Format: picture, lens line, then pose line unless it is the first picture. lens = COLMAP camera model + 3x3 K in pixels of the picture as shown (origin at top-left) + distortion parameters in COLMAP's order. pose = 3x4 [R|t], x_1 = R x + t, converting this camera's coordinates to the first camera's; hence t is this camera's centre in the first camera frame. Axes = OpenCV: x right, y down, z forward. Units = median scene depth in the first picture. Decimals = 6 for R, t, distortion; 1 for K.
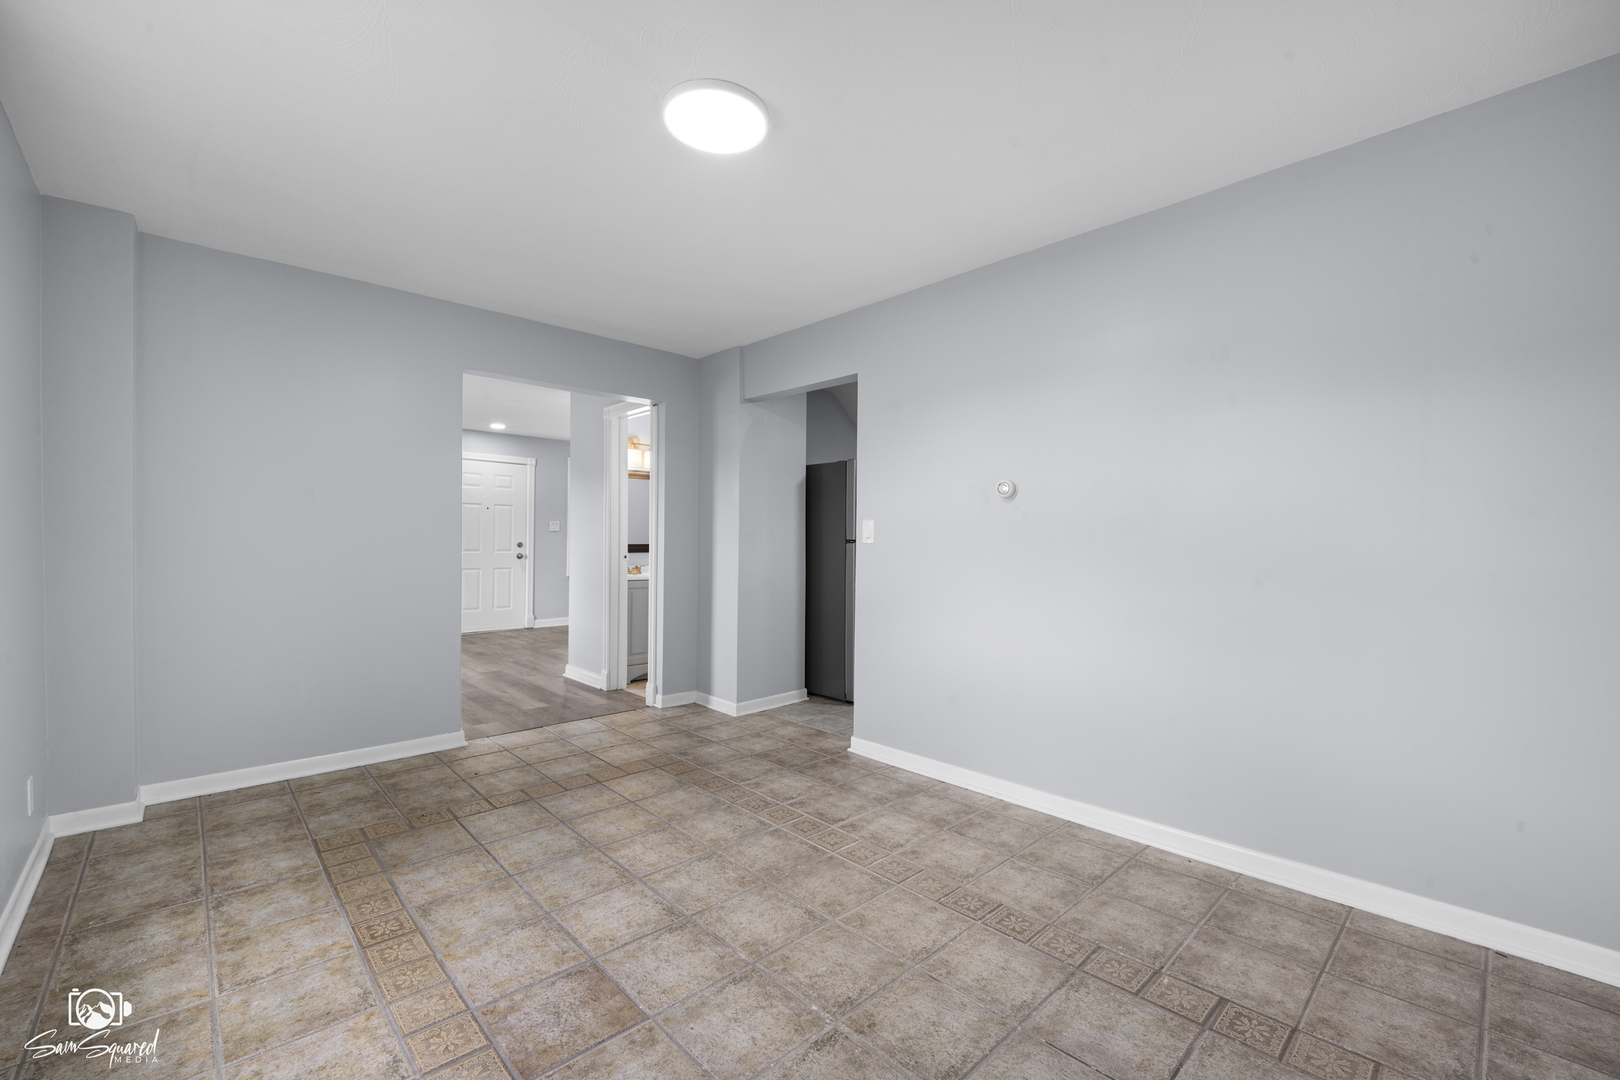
lens RADIAL K [[672.7, 0, 811.2], [0, 672.7, 531.8], [0, 0, 1]] dist [-0.001203, 0.000526]
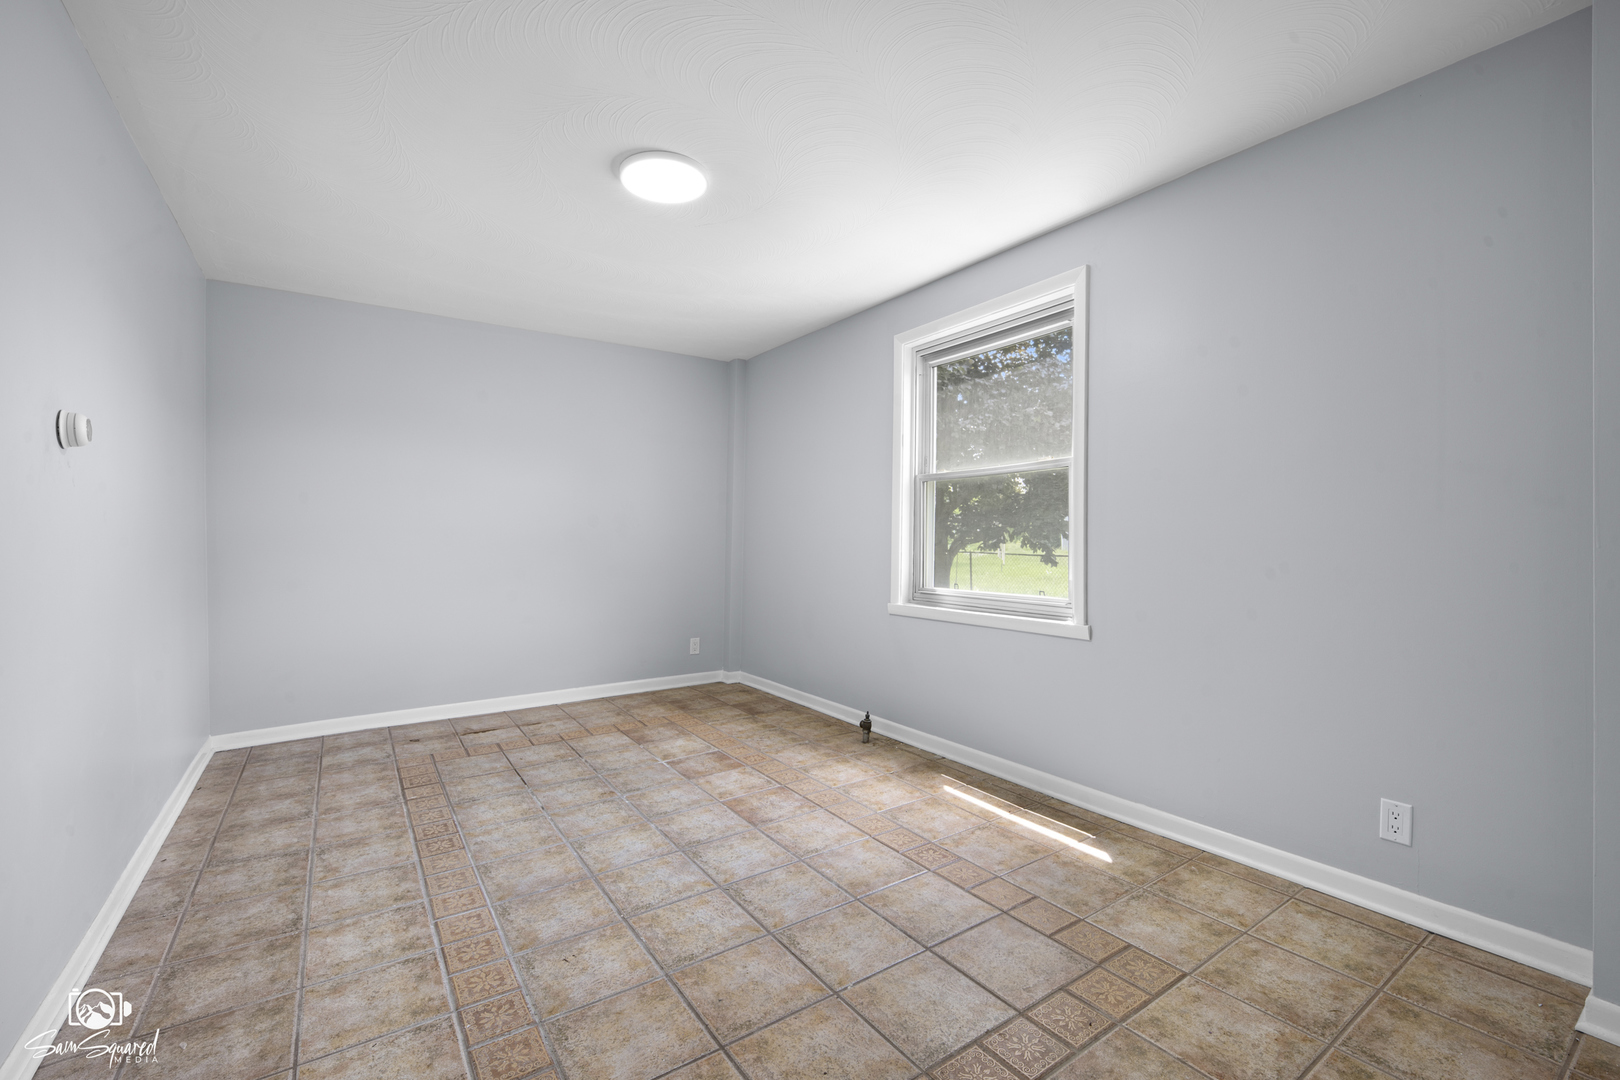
lens RADIAL K [[672.7, 0, 809.3], [0, 672.7, 534.4], [0, 0, 1]] dist [-0.001203, 0.000526]
pose [[-0.987597, -0.002262, 0.156992, -0.539706], [-0.003757, 0.999950, -0.009227, 0.032290], [-0.156963, -0.009702, -0.987557, 1.964287]]
